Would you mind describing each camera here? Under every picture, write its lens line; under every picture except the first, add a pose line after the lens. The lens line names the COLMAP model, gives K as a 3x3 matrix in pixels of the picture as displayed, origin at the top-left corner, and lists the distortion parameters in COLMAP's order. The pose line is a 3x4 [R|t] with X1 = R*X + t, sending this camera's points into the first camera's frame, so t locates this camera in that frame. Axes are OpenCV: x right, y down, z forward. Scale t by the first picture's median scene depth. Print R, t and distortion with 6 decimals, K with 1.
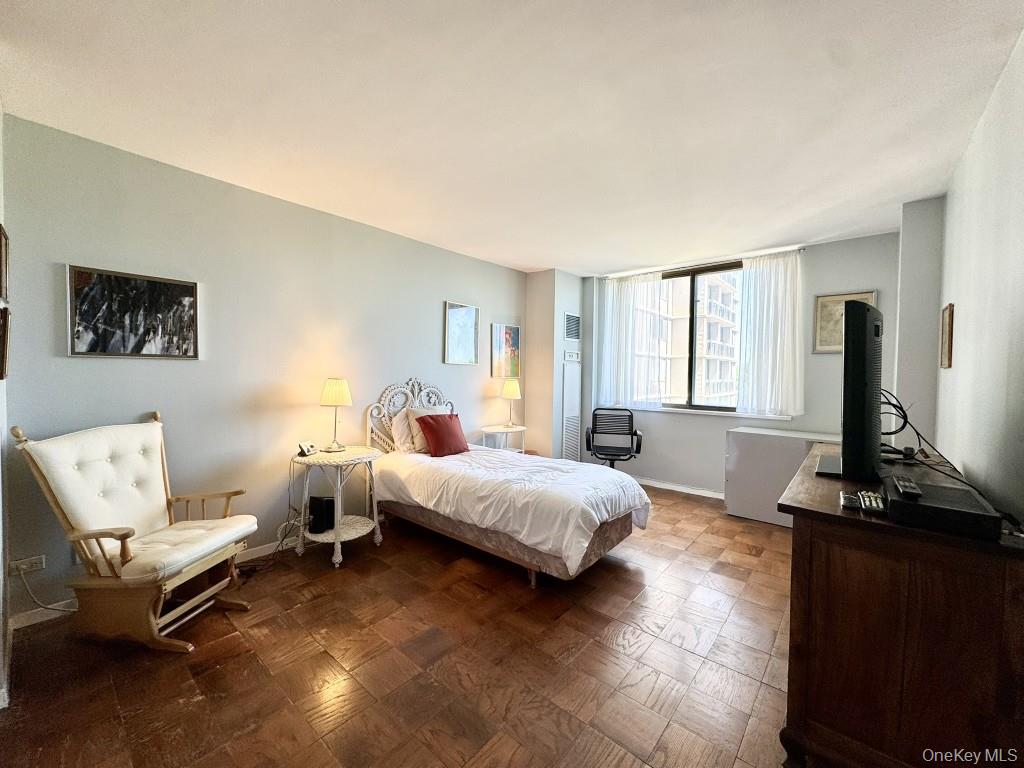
lens RADIAL K [[409.0, 0, 513.0], [0, 409.0, 382.1], [0, 0, 1]] dist [-0.004154, 0.000491]
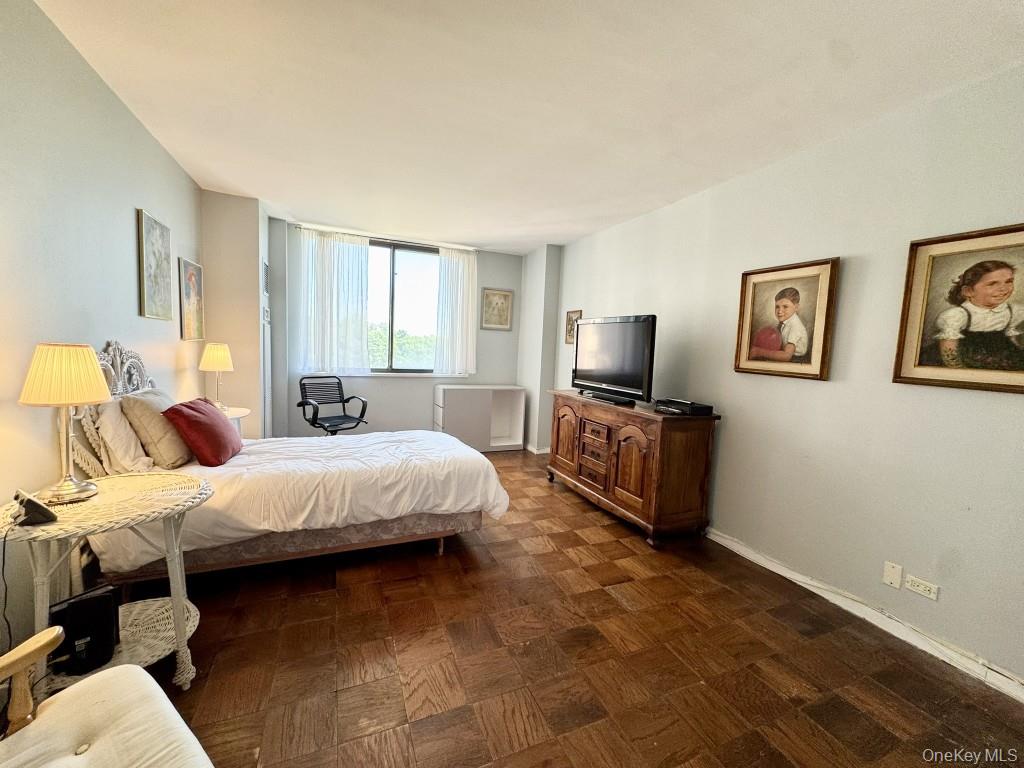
lens RADIAL K [[409.0, 0, 511.6], [0, 409.0, 382.9], [0, 0, 1]] dist [-0.004154, 0.000491]
pose [[0.446437, -0.072199, 0.891897, -0.498591], [-0.014851, 0.996004, 0.088060, -0.010248], [-0.894692, -0.052559, 0.443581, 0.274238]]
